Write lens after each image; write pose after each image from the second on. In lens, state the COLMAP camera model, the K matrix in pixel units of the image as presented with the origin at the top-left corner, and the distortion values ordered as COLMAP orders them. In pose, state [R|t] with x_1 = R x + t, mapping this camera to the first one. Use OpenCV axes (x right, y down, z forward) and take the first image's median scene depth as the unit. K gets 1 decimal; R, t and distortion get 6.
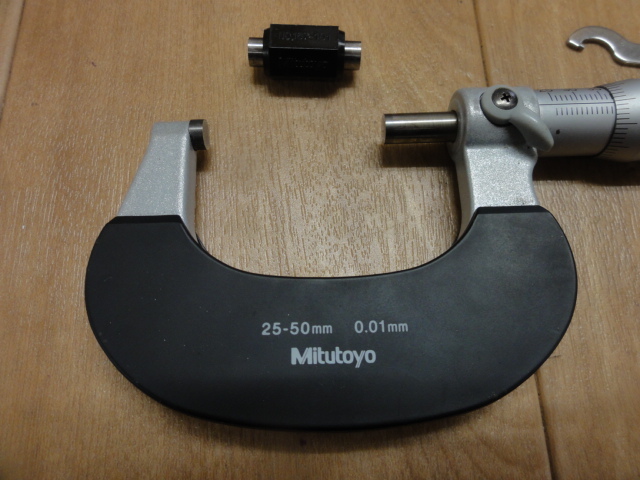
lens RADIAL K [[432.4, 0, 330.4], [0, 432.4, 241.1], [0, 0, 1]] dist [-0.008210, -0.005674]
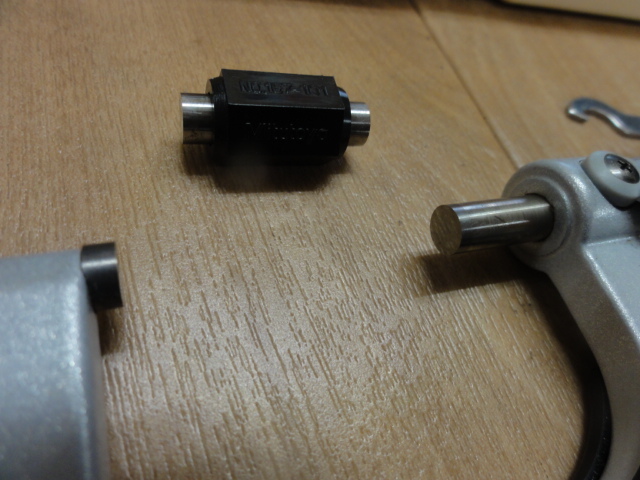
lens RADIAL K [[464.6, 0, 346.3], [0, 464.6, 250.8], [0, 0, 1]] dist [-0.004216, -0.013150]
pose [[0.940333, -0.099259, 0.325457, -0.199260], [0.170313, 0.965362, -0.197661, -0.121476], [-0.294564, 0.241297, 0.924666, 0.431463]]
